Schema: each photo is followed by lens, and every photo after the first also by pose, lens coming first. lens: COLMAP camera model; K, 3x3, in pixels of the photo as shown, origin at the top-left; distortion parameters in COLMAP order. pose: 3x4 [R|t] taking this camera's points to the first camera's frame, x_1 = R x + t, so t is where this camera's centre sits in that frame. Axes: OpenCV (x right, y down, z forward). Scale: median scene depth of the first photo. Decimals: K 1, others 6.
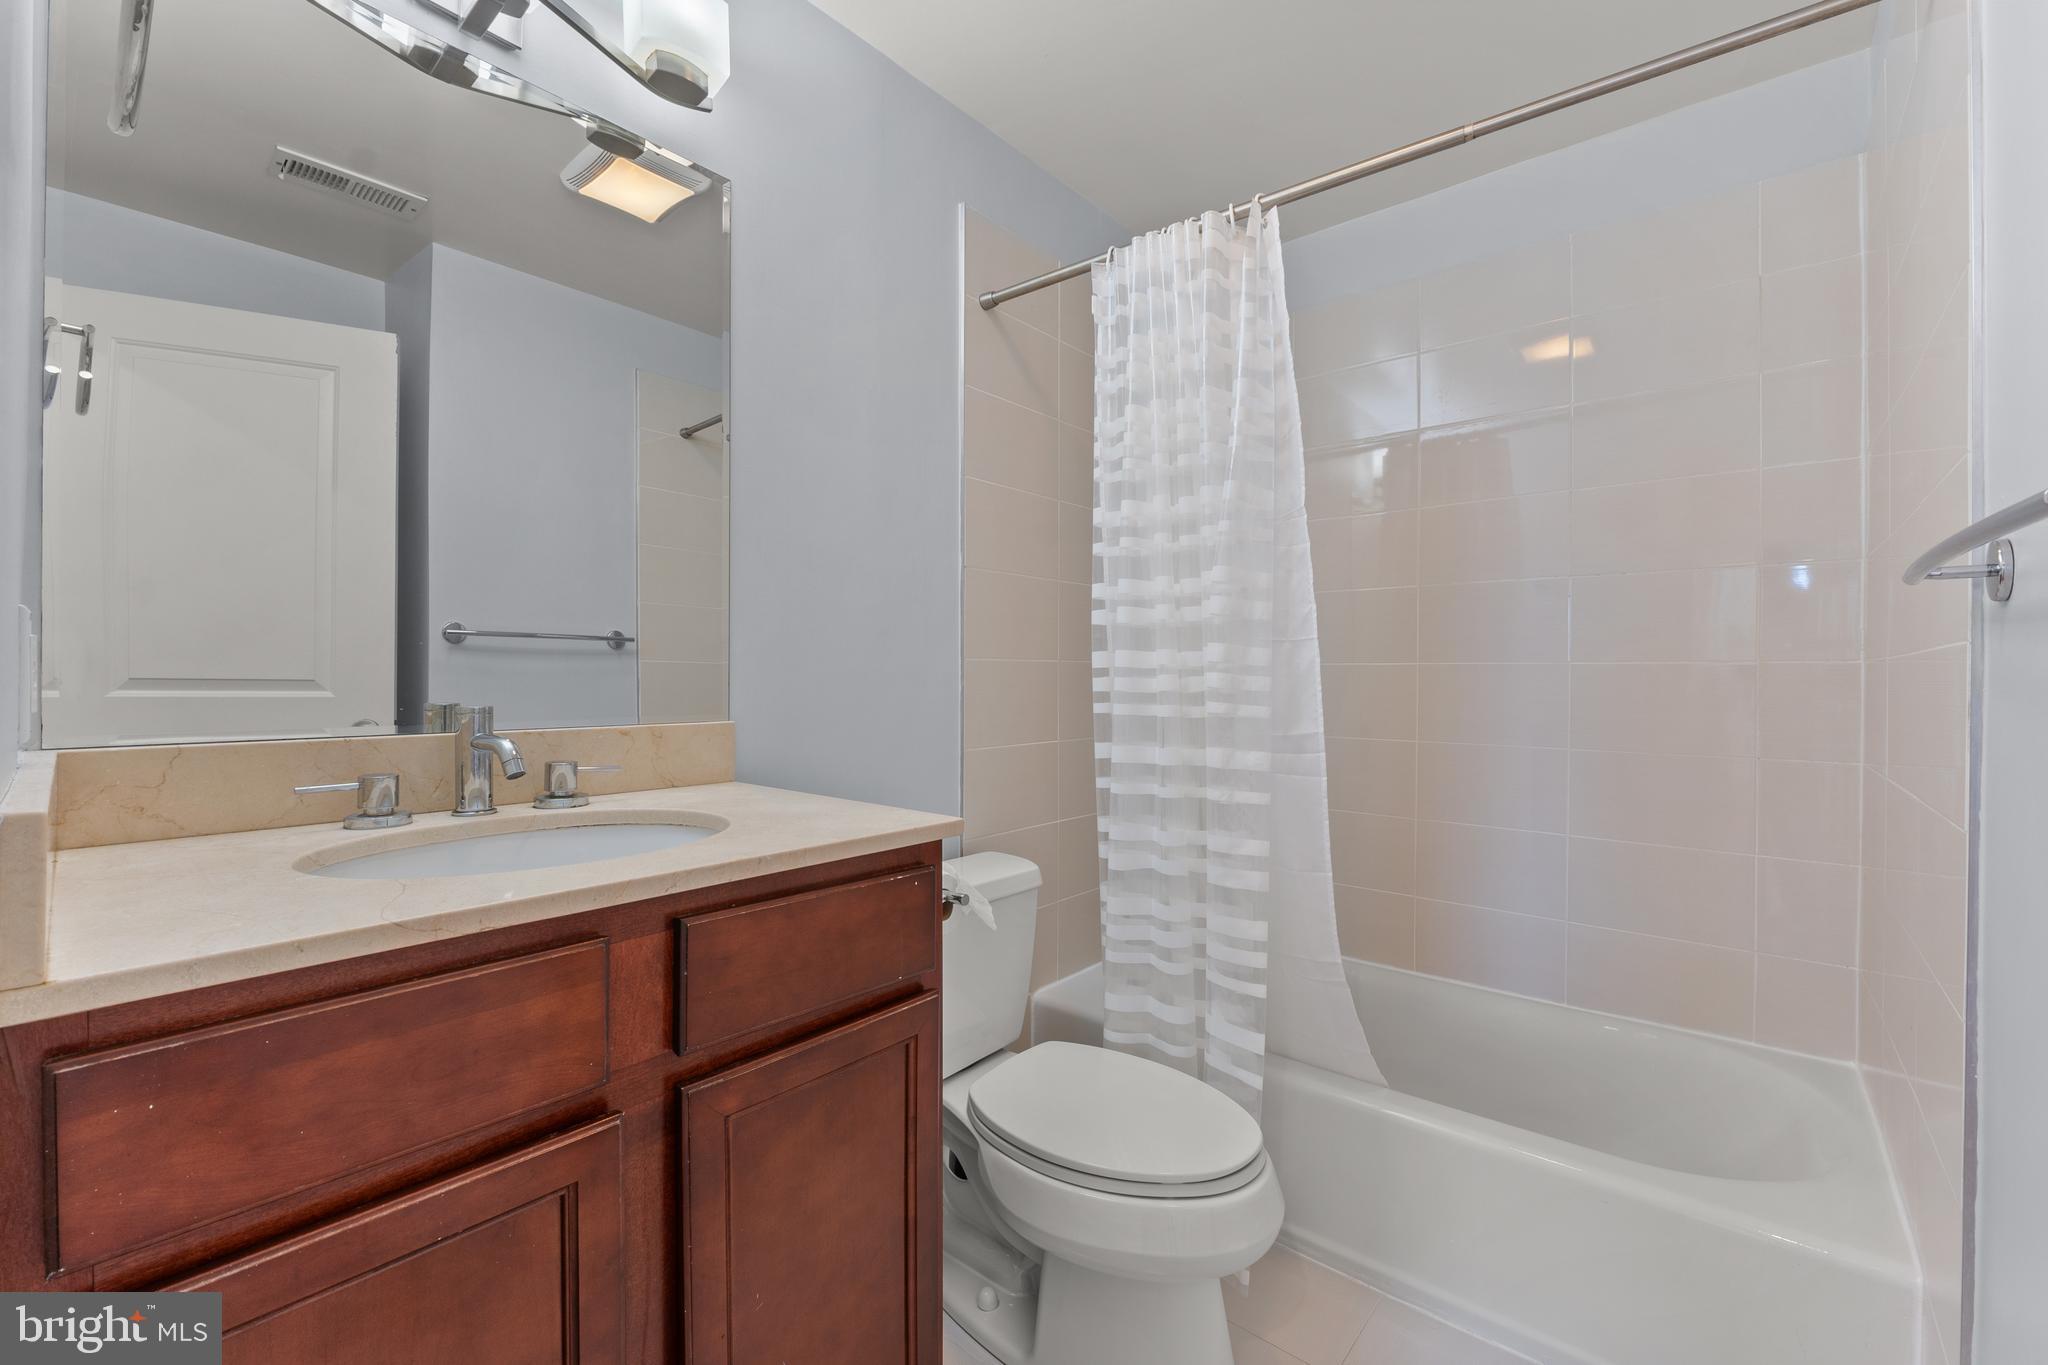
lens RADIAL K [[845.8, 0, 1026.6], [0, 845.8, 678.7], [0, 0, 1]] dist [-0.013909, 0.000313]
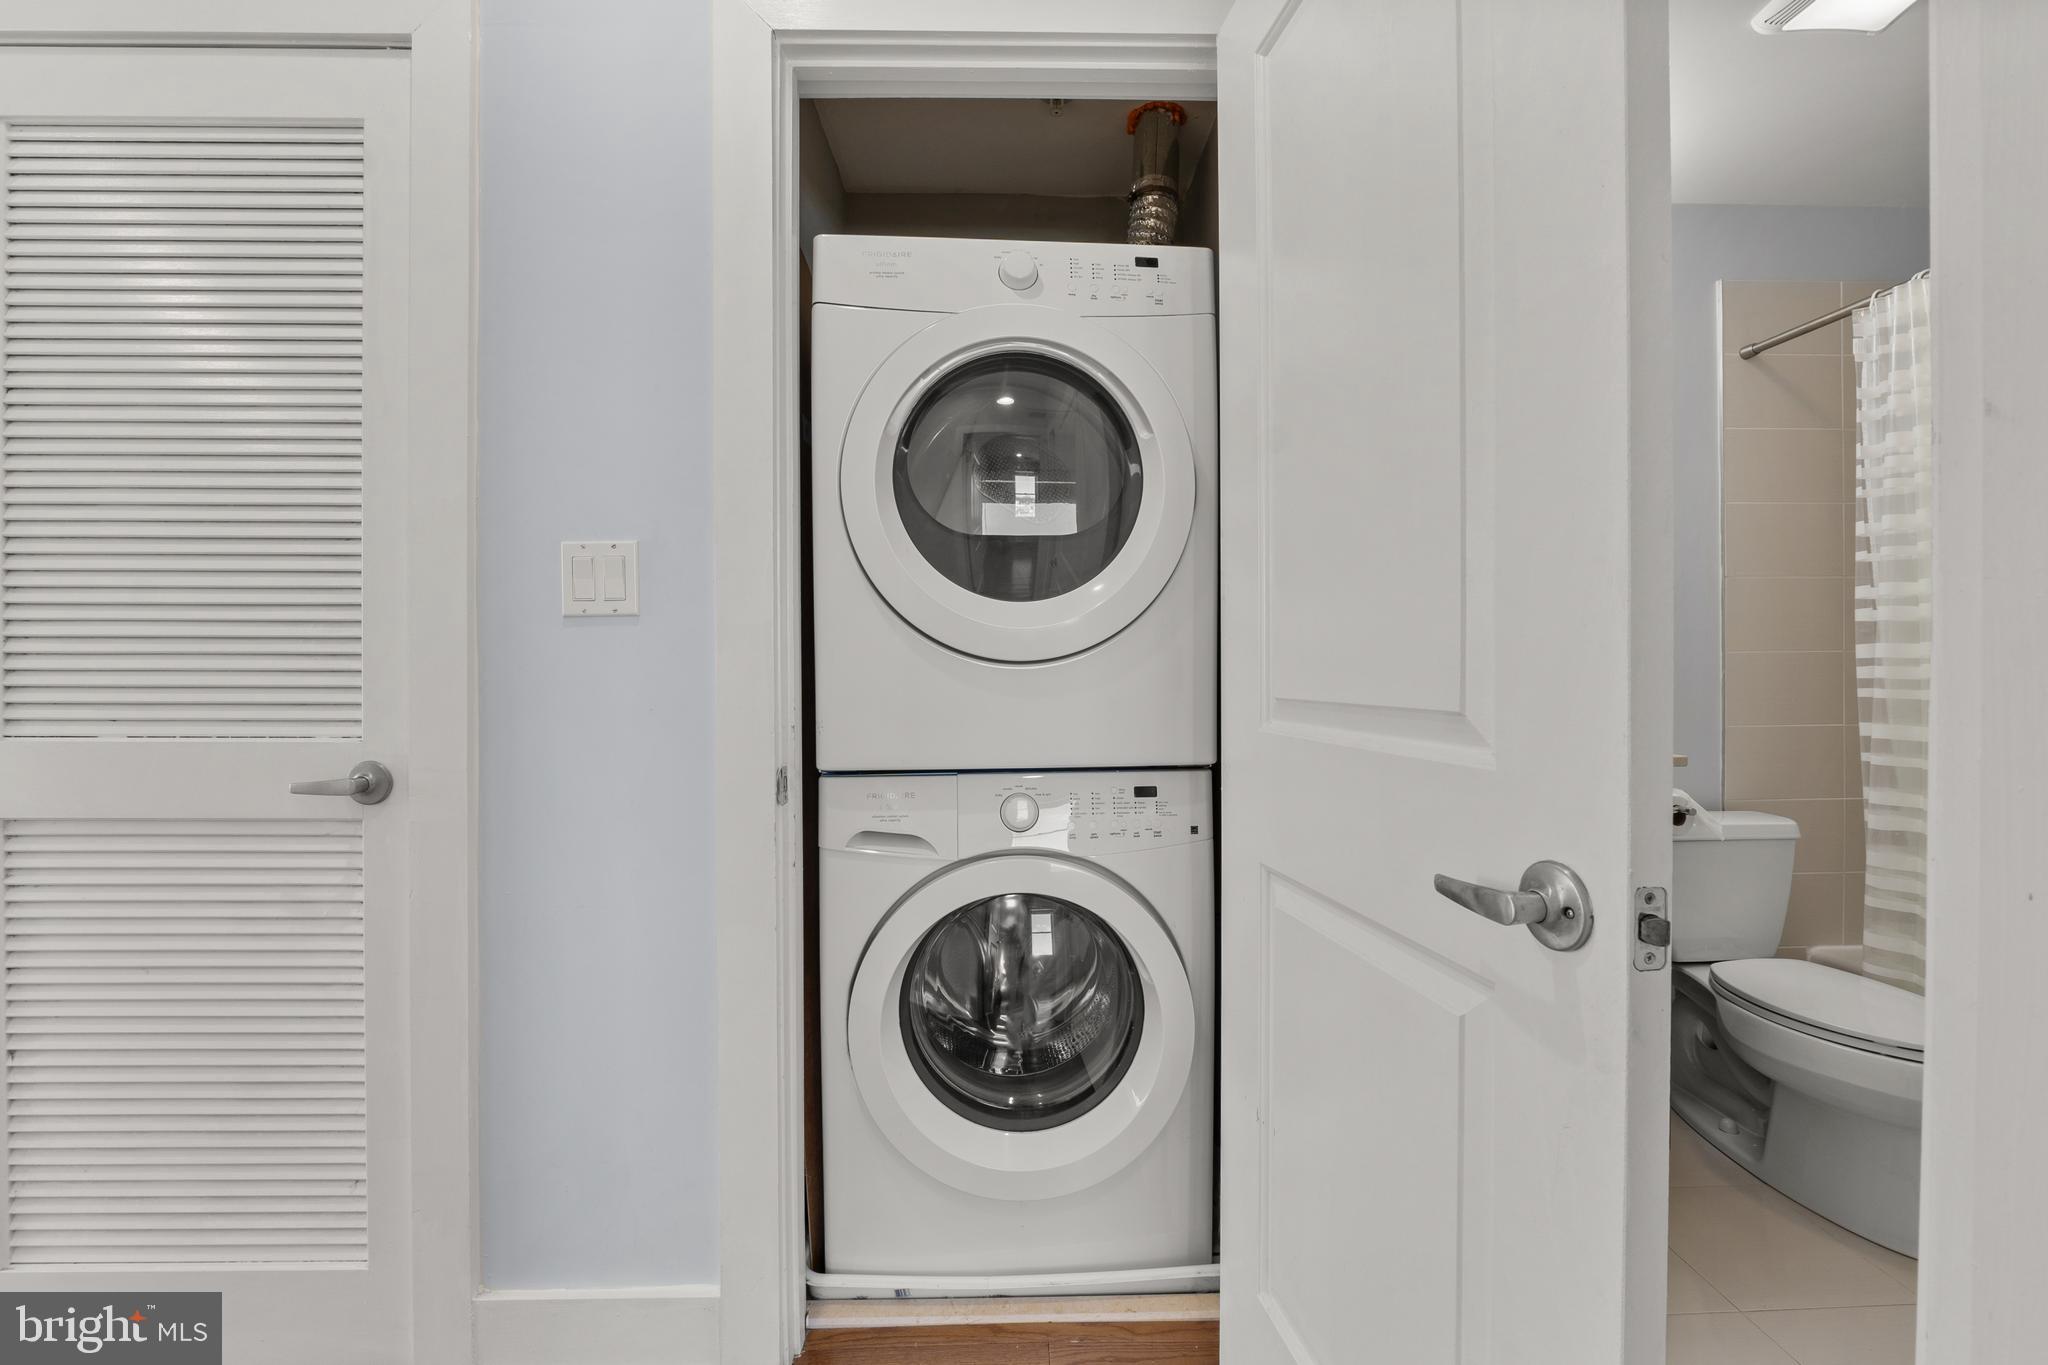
lens RADIAL K [[845.8, 0, 1035.6], [0, 845.8, 670.2], [0, 0, 1]] dist [-0.013909, 0.000313]
pose [[0.667795, -0.004253, -0.744333, 0.179937], [0.004136, 0.999989, -0.002004, 0.001363], [0.744334, -0.001740, 0.667806, -0.617147]]
